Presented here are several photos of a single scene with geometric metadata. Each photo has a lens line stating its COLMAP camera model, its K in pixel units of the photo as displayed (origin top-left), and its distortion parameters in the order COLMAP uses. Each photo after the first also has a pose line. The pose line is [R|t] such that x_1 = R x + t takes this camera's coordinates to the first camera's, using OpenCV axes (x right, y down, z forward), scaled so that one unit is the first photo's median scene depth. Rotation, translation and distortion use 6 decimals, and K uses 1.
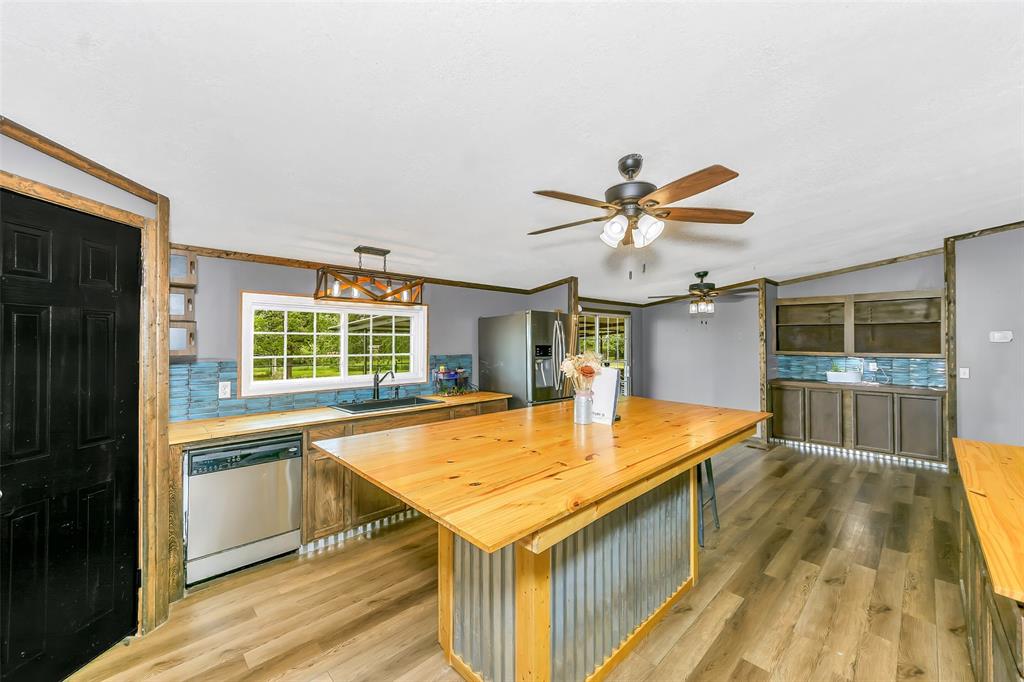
lens RADIAL K [[386.7, 0, 514.5], [0, 386.7, 338.6], [0, 0, 1]] dist [0.003361, 0.000261]
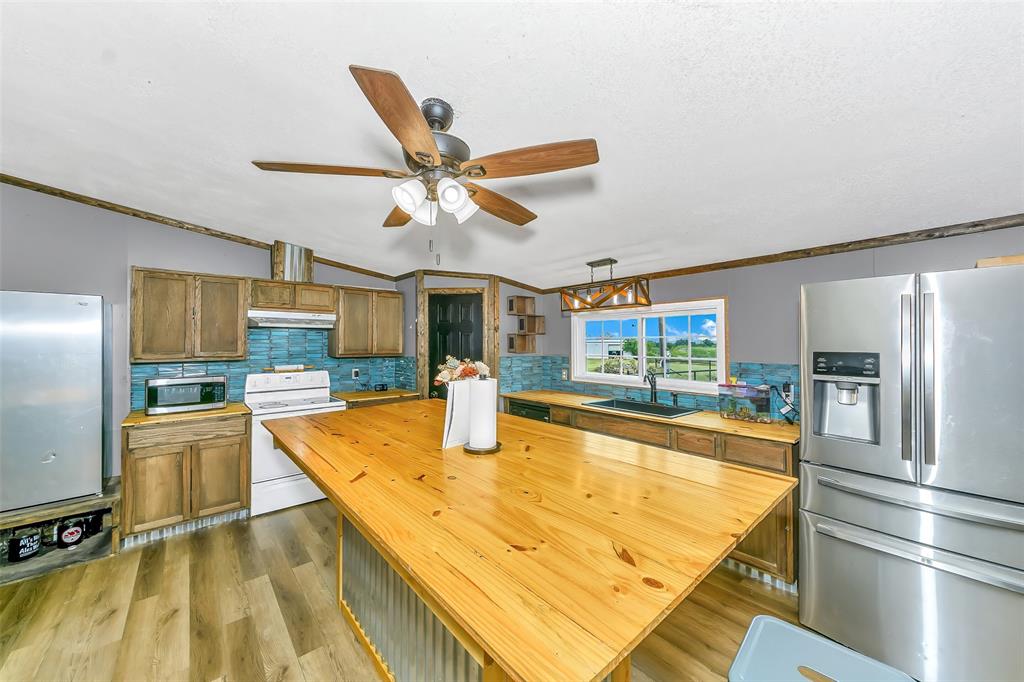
lens RADIAL K [[386.7, 0, 513.9], [0, 386.7, 340.6], [0, 0, 1]] dist [0.003361, 0.000261]
pose [[-0.044960, -0.002790, -0.998985, 0.743918], [0.012908, 0.999911, -0.003374, -0.002872], [0.998905, -0.013047, -0.044920, 0.781622]]
